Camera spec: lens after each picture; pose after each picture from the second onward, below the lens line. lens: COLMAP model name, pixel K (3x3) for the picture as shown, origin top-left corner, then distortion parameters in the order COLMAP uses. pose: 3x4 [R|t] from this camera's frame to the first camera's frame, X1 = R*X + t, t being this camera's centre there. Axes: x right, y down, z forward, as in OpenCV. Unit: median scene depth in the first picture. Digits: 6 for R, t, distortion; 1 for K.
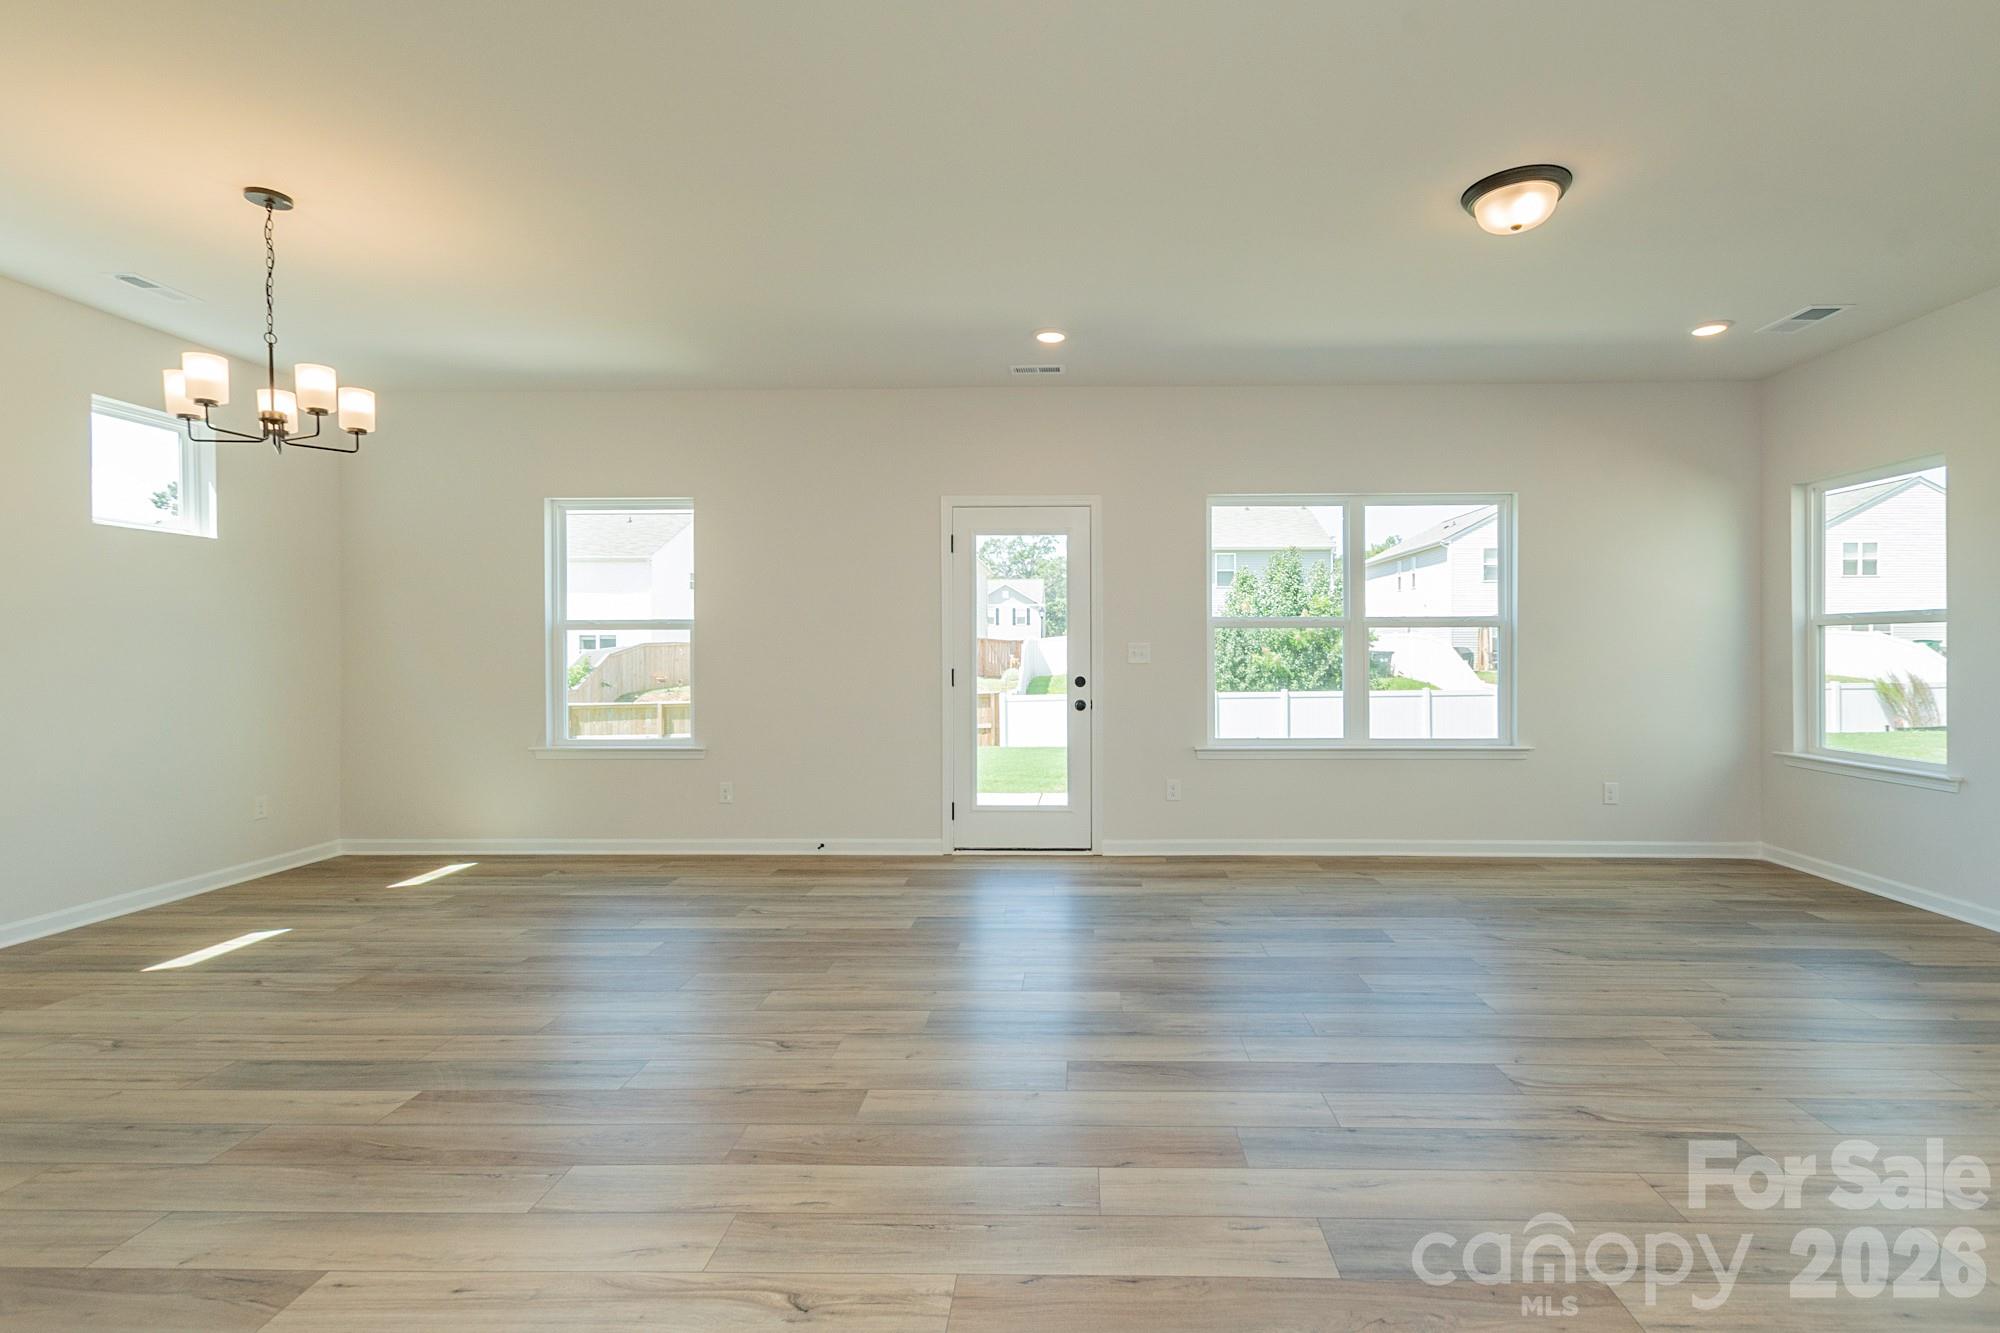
lens RADIAL K [[915.3, 0, 1080.2], [0, 915.3, 652.7], [0, 0, 1]] dist [0.000167, 0.001426]
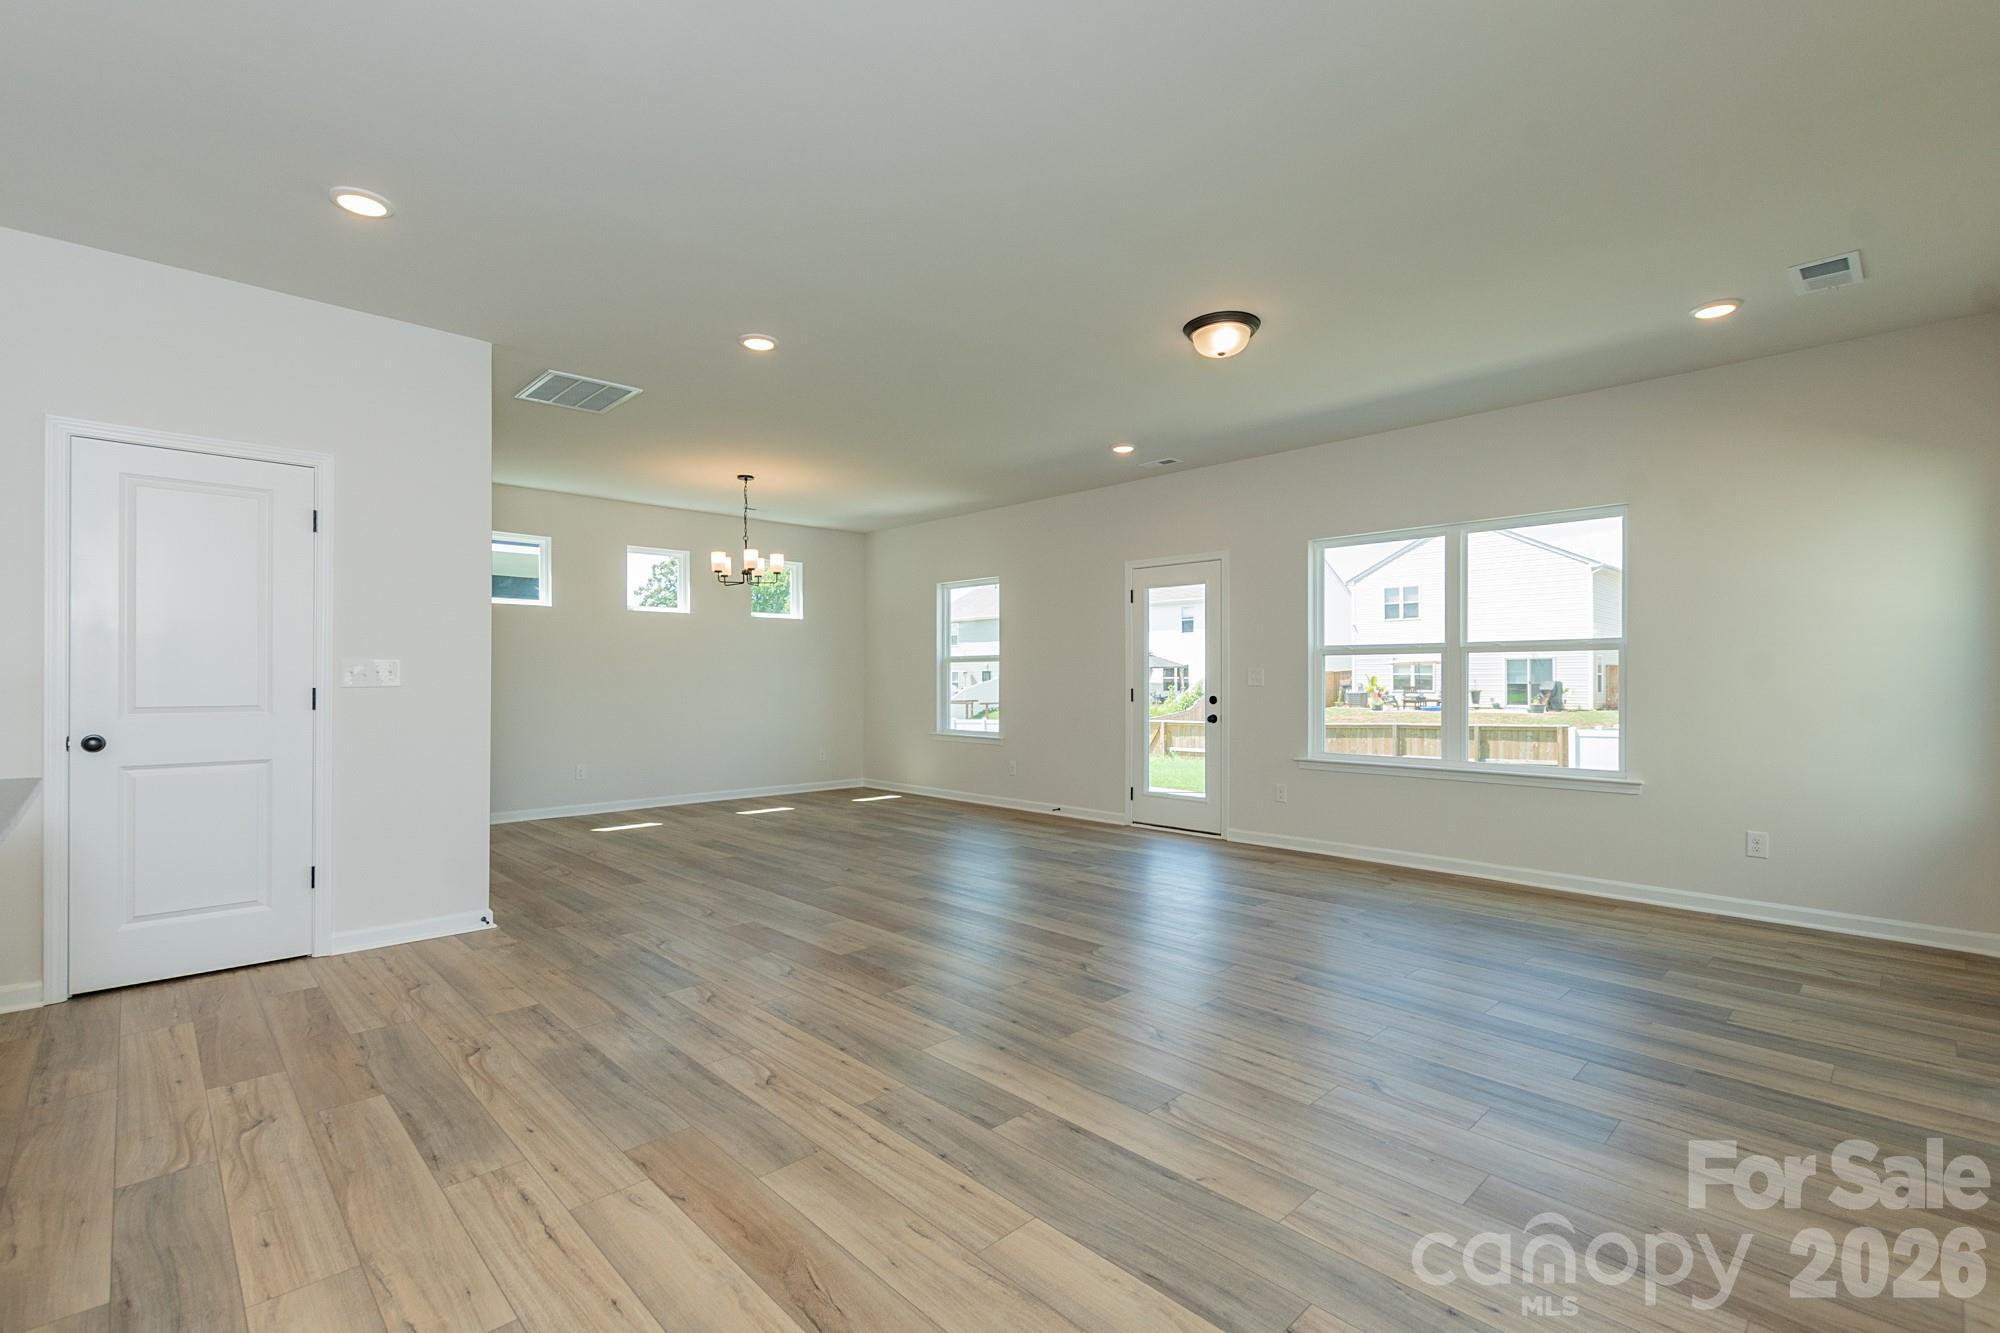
lens RADIAL K [[915.3, 0, 996.2], [0, 915.3, 673.6], [0, 0, 1]] dist [0.000167, 0.001426]
pose [[0.694721, -0.000860, -0.719279, 0.754736], [-0.006416, 0.999952, -0.007393, 0.007274], [0.719251, 0.009751, 0.694682, -0.091169]]
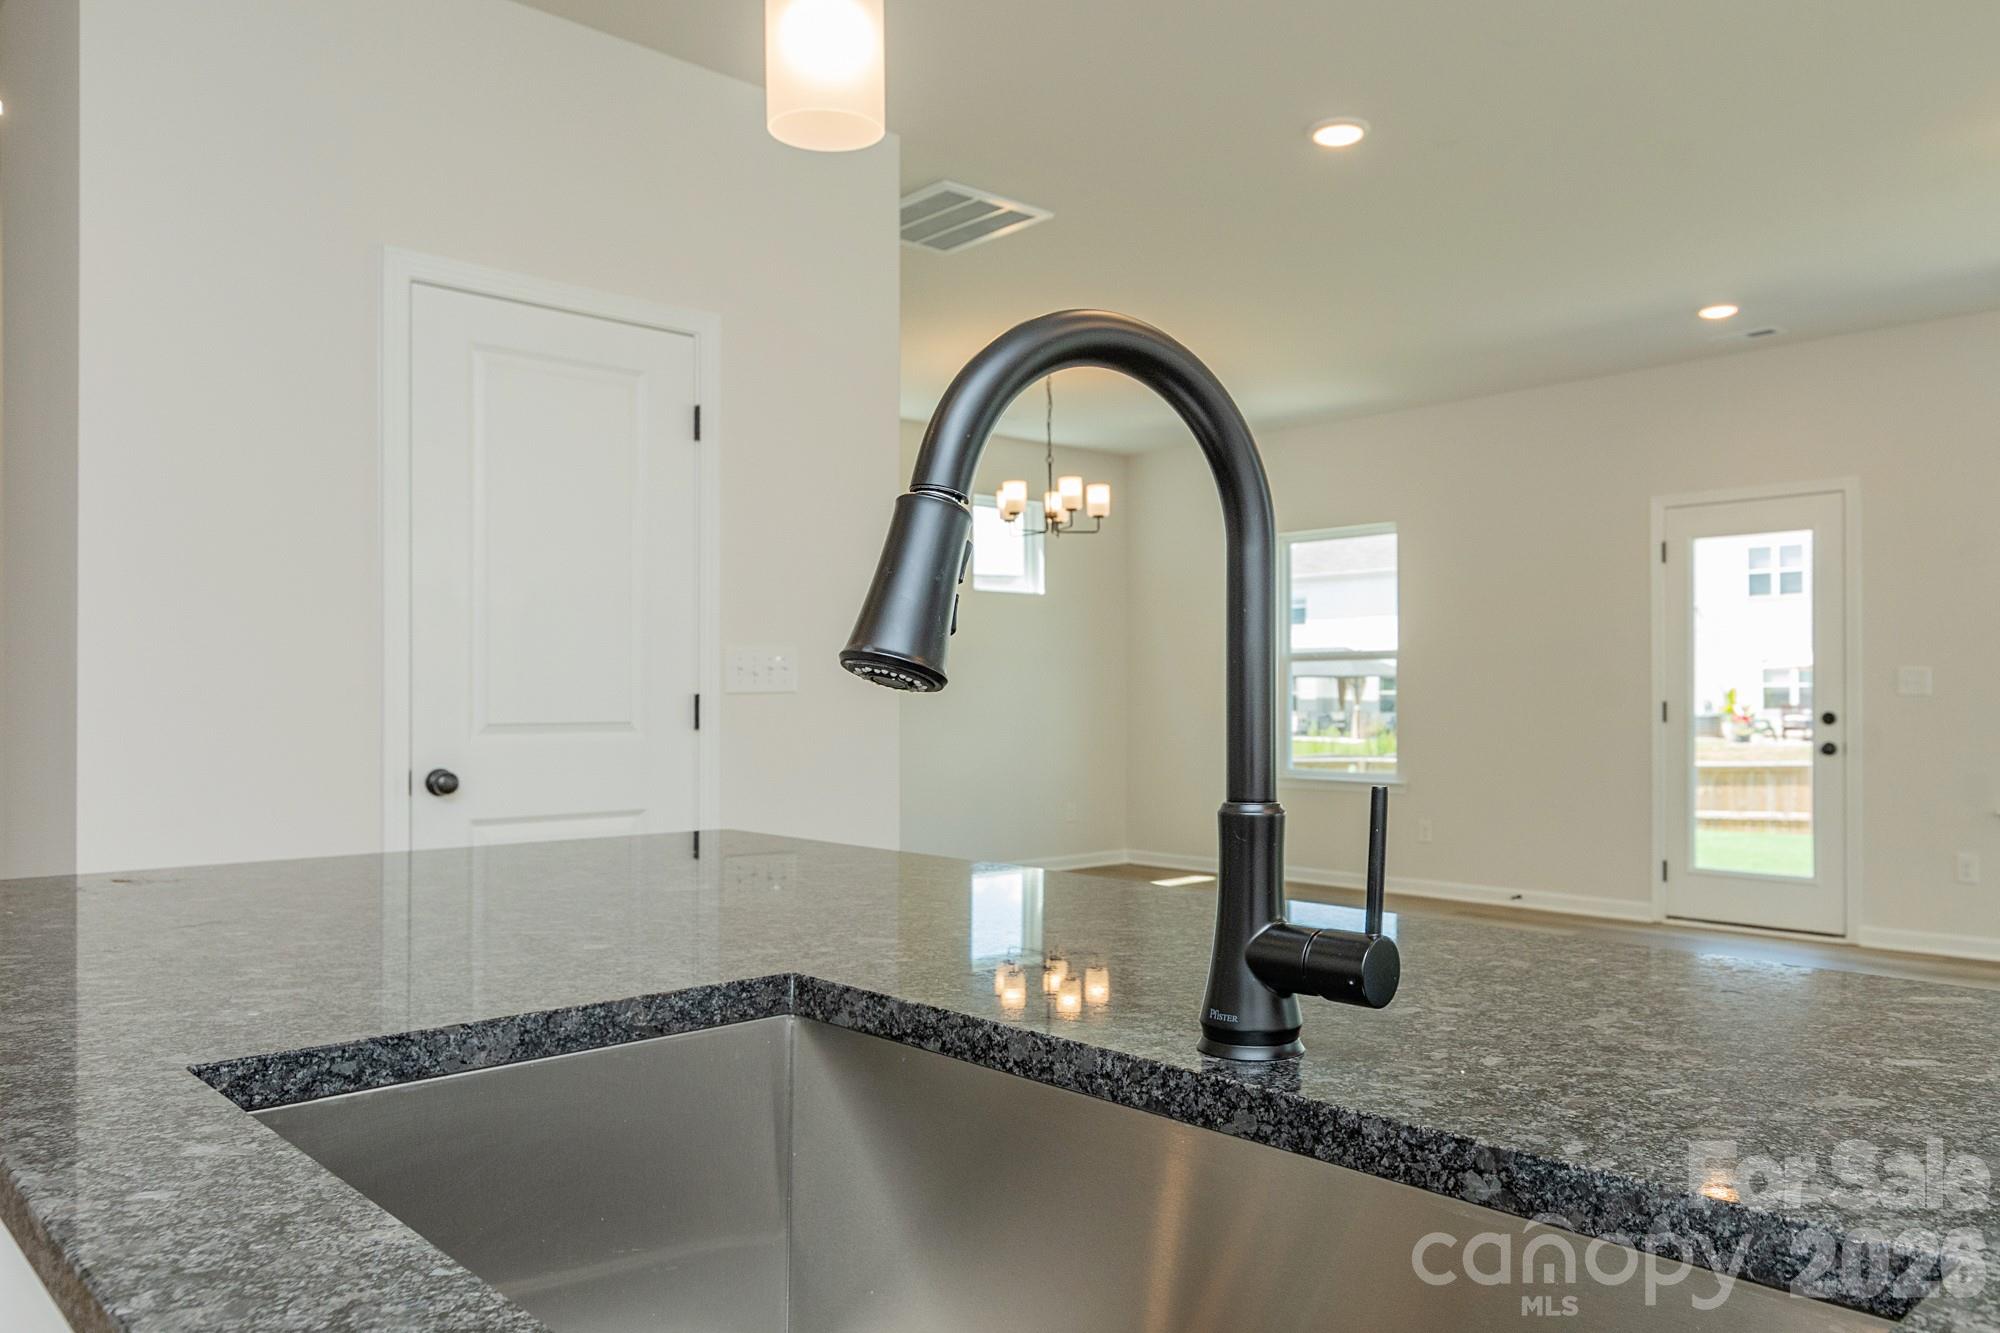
lens RADIAL K [[1457.4, 0, 1033.5], [0, 1457.4, 689.1], [0, 0, 1]] dist [-0.003423, 0.000751]
pose [[0.690821, -0.002345, -0.723022, 0.462655], [-0.003773, 0.999969, -0.006848, 0.019503], [0.723016, 0.007458, 0.690791, -0.366592]]
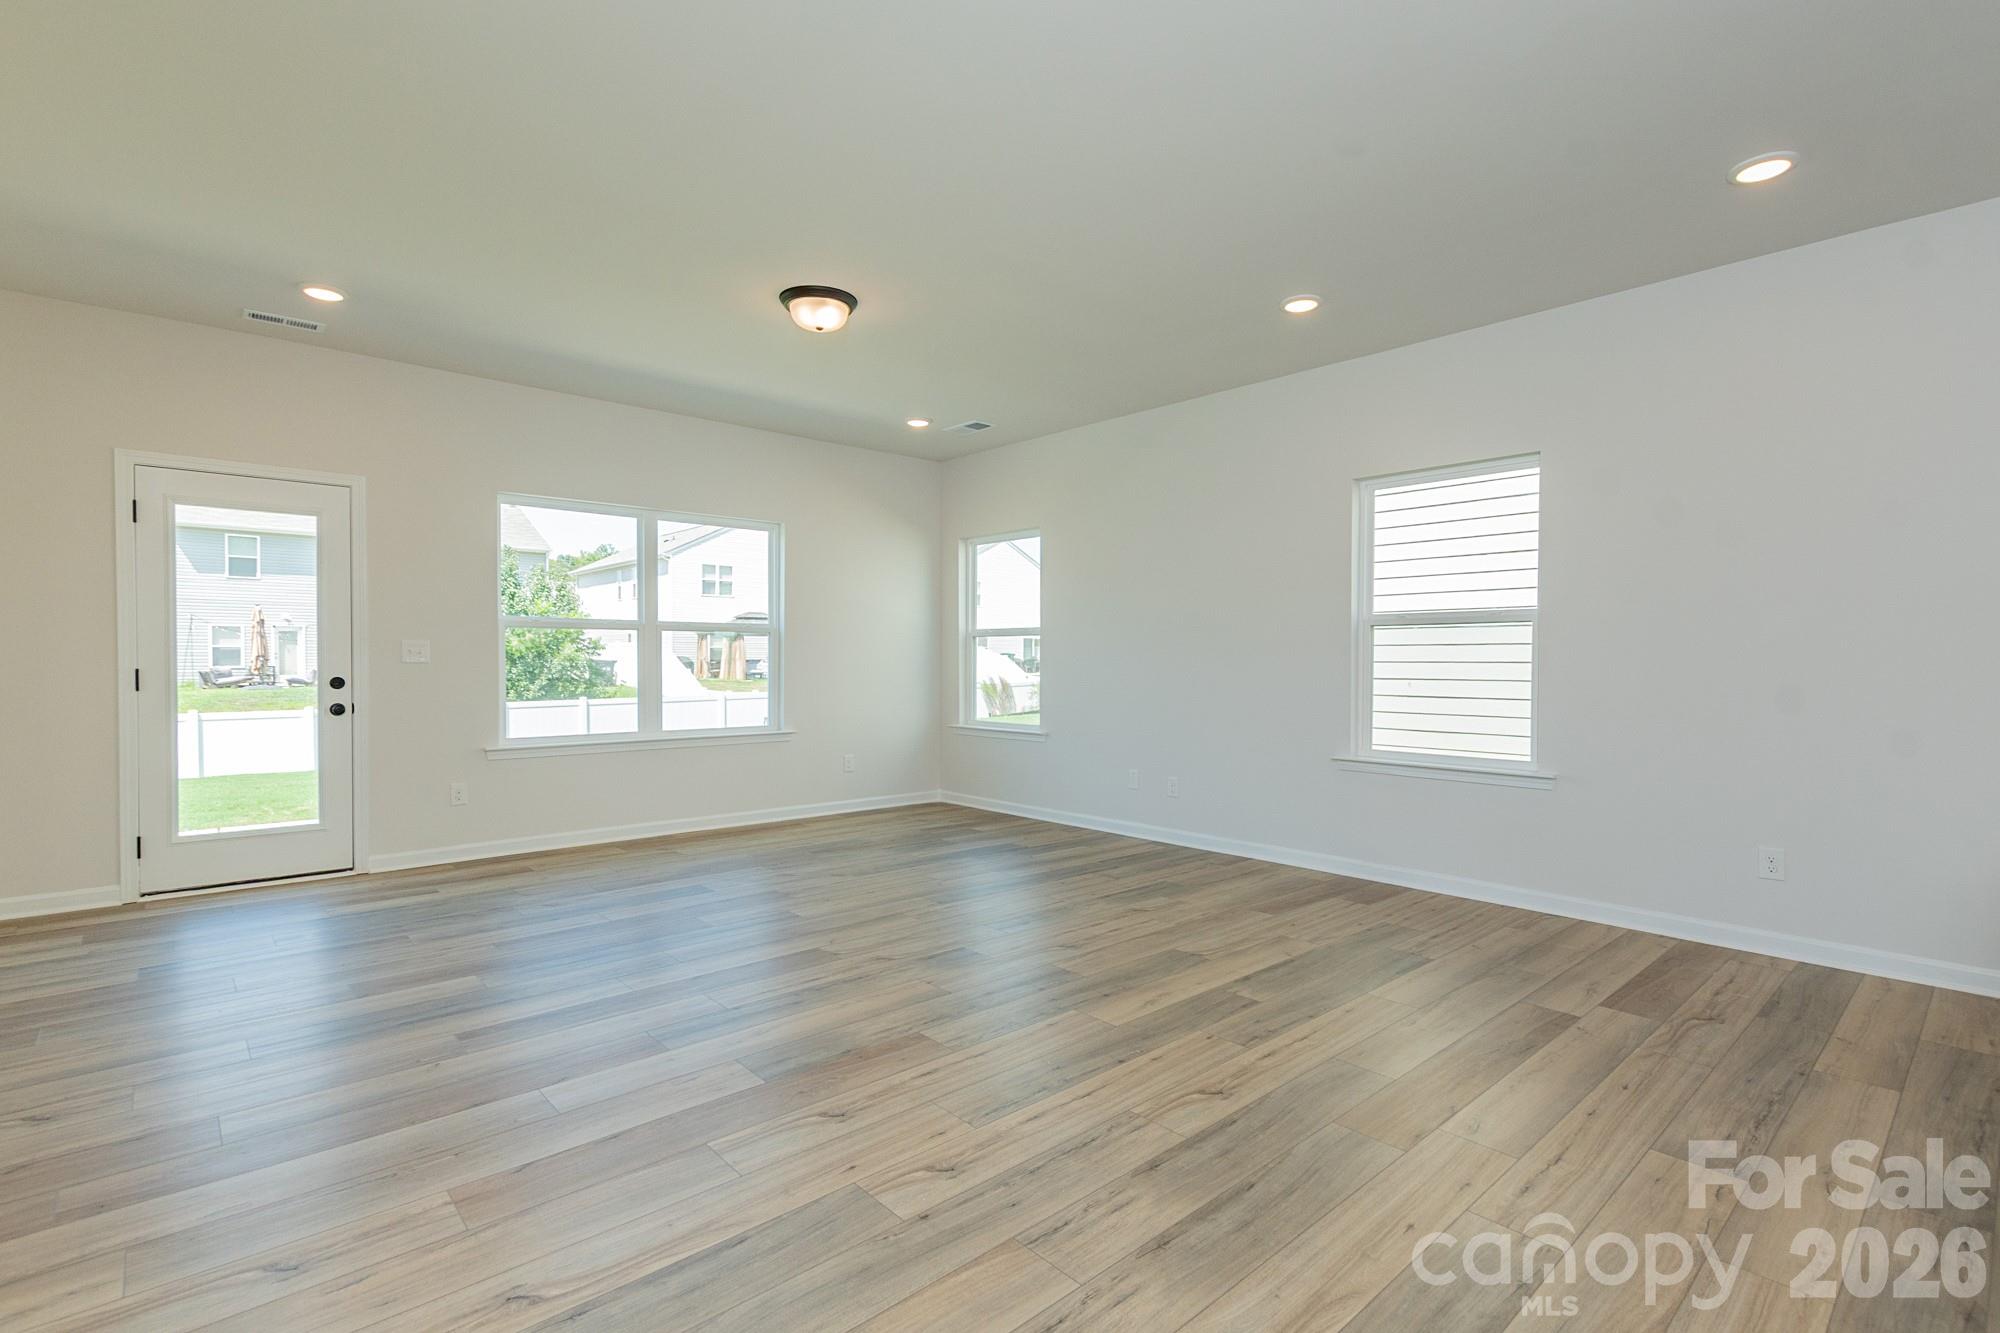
lens RADIAL K [[915.3, 0, 995.7], [0, 915.3, 665.1], [0, 0, 1]] dist [0.000167, 0.001426]
pose [[0.738244, 0.001620, 0.674531, -0.139217], [-0.002309, 0.999997, 0.000126, 0.014412], [-0.674529, -0.001651, 0.738246, -0.094232]]
